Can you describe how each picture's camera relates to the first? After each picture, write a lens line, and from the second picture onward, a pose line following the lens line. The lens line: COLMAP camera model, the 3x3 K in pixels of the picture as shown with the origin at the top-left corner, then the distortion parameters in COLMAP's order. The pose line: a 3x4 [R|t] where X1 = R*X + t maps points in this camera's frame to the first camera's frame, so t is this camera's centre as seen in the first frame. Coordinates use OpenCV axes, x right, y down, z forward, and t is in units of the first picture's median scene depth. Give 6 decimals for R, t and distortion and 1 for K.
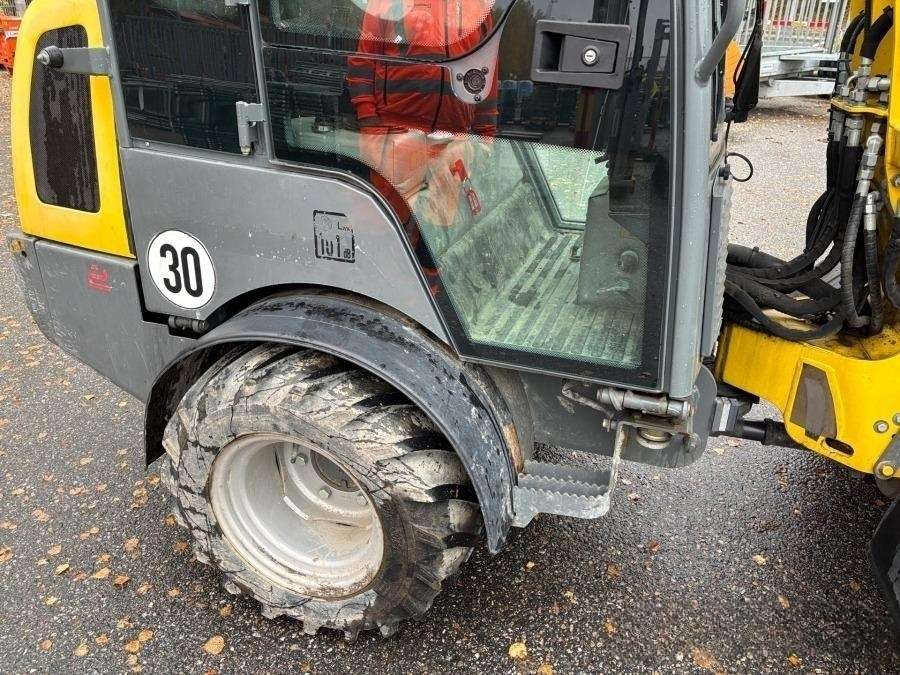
lens RADIAL K [[679.4, 0, 454.9], [0, 679.4, 337.2], [0, 0, 1]] dist [0.060564, -0.067532]
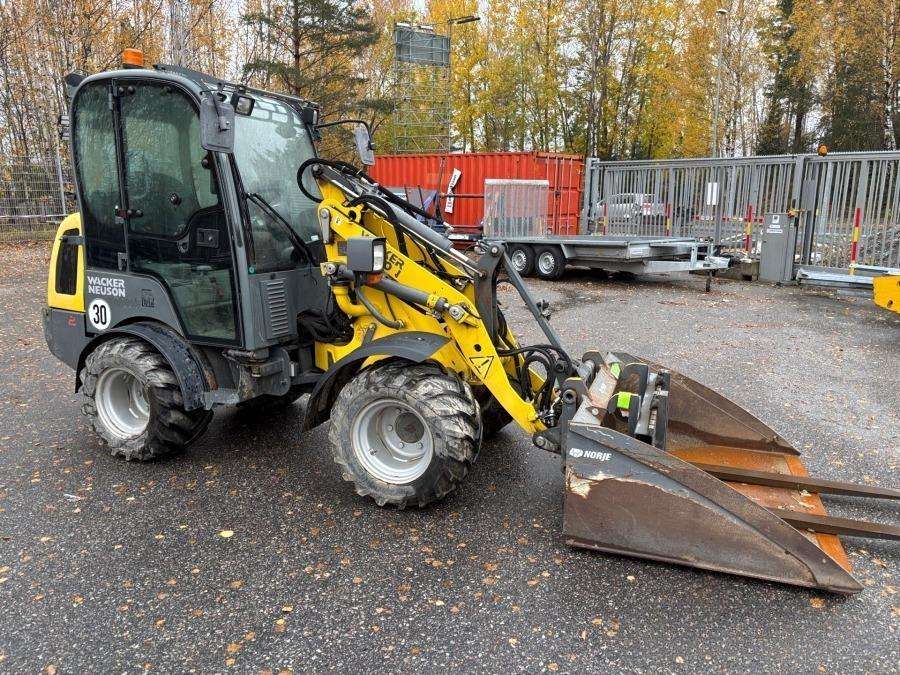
lens RADIAL K [[679.4, 0, 457.0], [0, 679.4, 338.6], [0, 0, 1]] dist [0.060564, -0.067532]
pose [[0.996428, 0.014250, -0.083230, 1.201508], [-0.034492, 0.968365, -0.247144, 0.603003], [0.077075, 0.249132, 0.965398, -1.431974]]
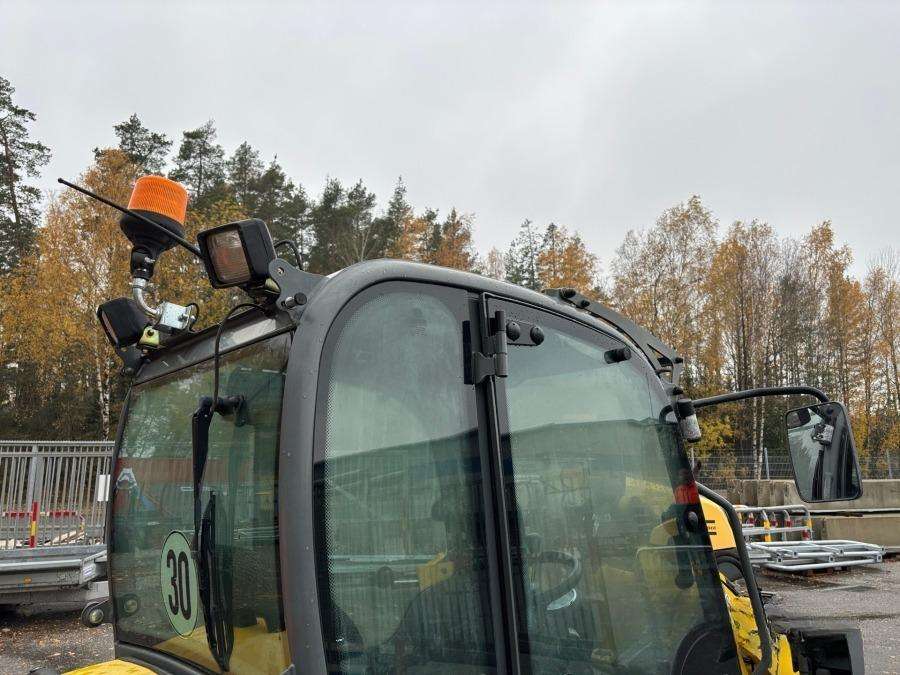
lens RADIAL K [[681.8, 0, 454.8], [0, 681.8, 342.6], [0, 0, 1]] dist [0.038962, -0.030105]
pose [[0.497628, 0.147388, 0.854776, -0.989592], [0.393524, 0.839839, -0.373912, -0.509480], [-0.772984, 0.522444, 0.359927, 0.378890]]
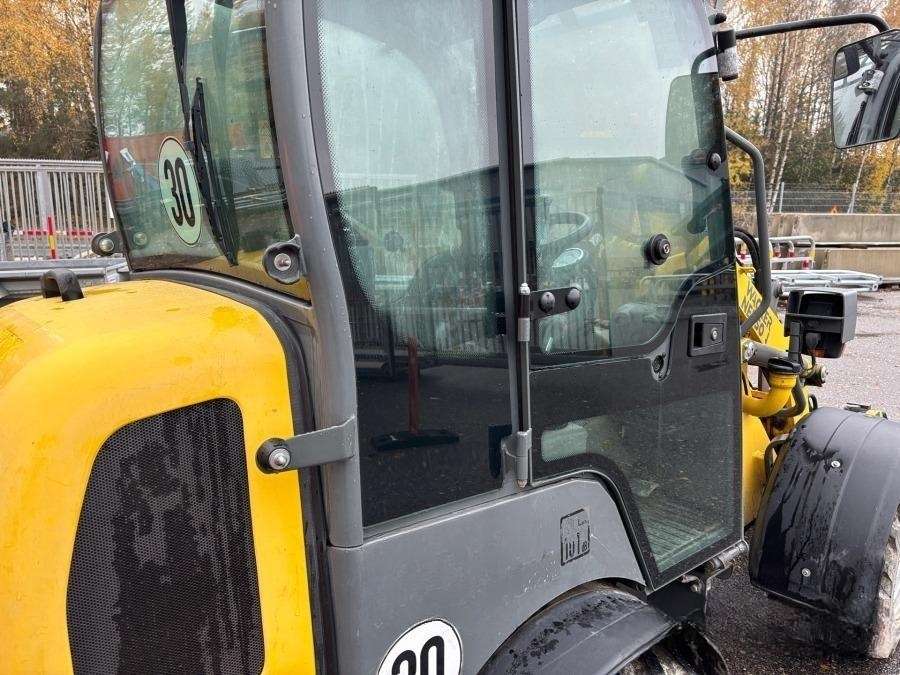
lens RADIAL K [[679.4, 0, 453.2], [0, 679.4, 342.2], [0, 0, 1]] dist [0.060564, -0.067532]
pose [[0.510576, -0.168114, 0.843237, -0.946633], [0.375450, 0.925856, -0.042748, -0.387196], [-0.773530, 0.338420, 0.535839, 0.467535]]
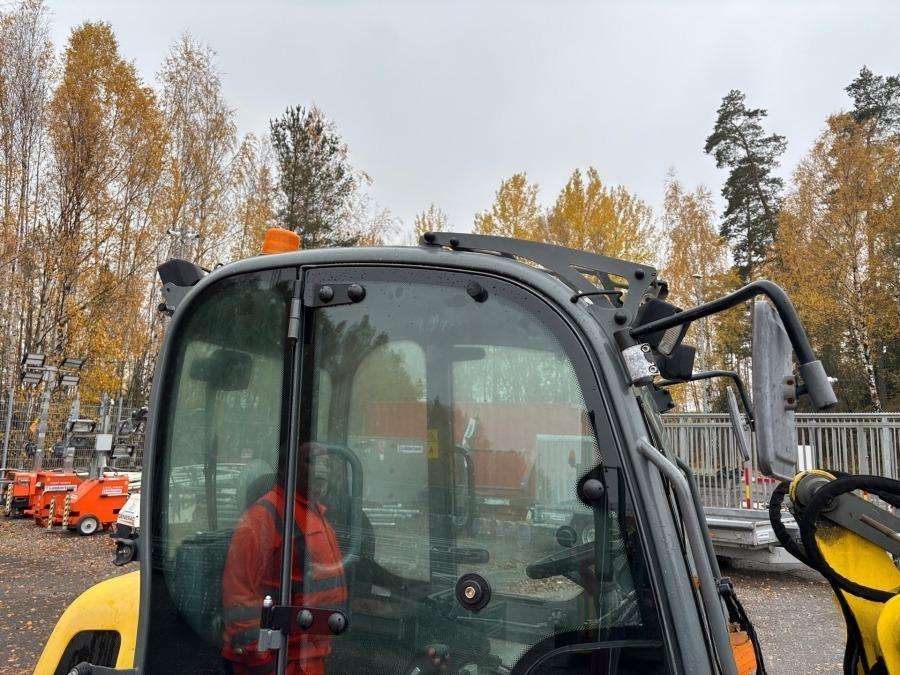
lens RADIAL K [[679.4, 0, 456.2], [0, 679.4, 336.8], [0, 0, 1]] dist [0.060564, -0.067532]
pose [[0.999857, 0.011638, -0.012264, -0.014392], [-0.016549, 0.822261, -0.568869, -0.227857], [0.003463, 0.568991, 0.822336, -0.125103]]
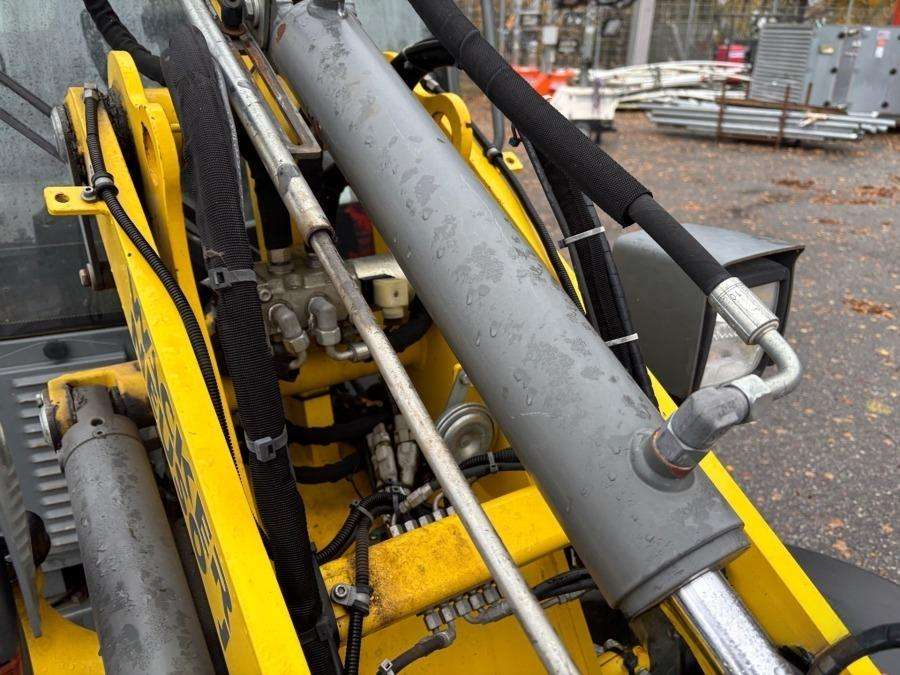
lens RADIAL K [[679.4, 0, 443.1], [0, 679.4, 337.0], [0, 0, 1]] dist [0.060564, -0.067532]
pose [[0.716533, 0.271443, -0.642572, 1.044252], [-0.305300, 0.950301, 0.060997, -0.371325], [0.627194, 0.152470, 0.763793, 0.557548]]
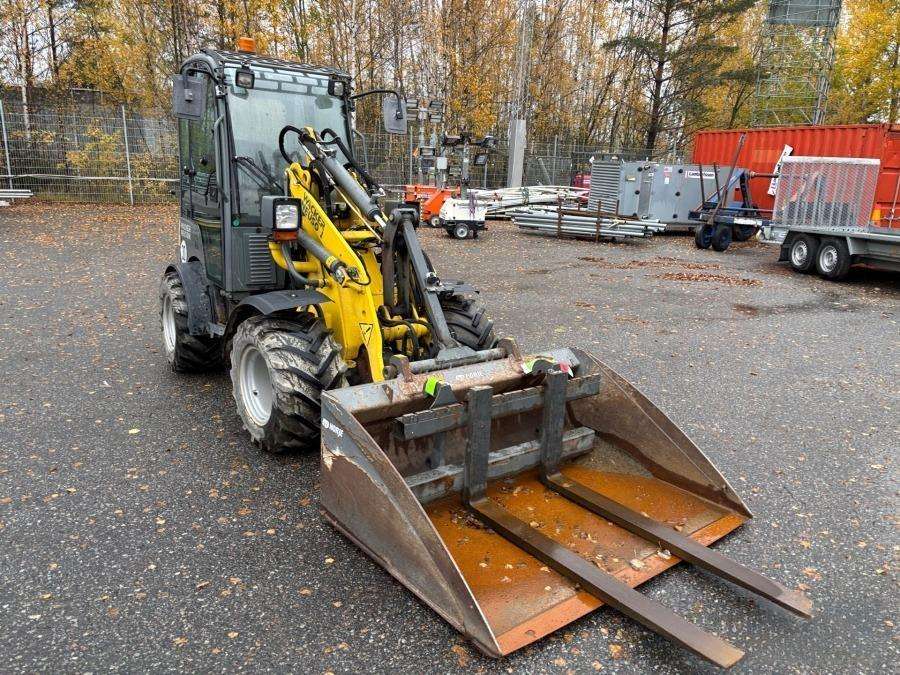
lens RADIAL K [[679.4, 0, 454.8], [0, 679.4, 336.6], [0, 0, 1]] dist [0.060564, -0.067532]
pose [[0.797118, 0.161345, -0.581869, 2.688821], [-0.288315, 0.948395, -0.131992, 0.351101], [0.530545, 0.272975, 0.802500, -0.872190]]
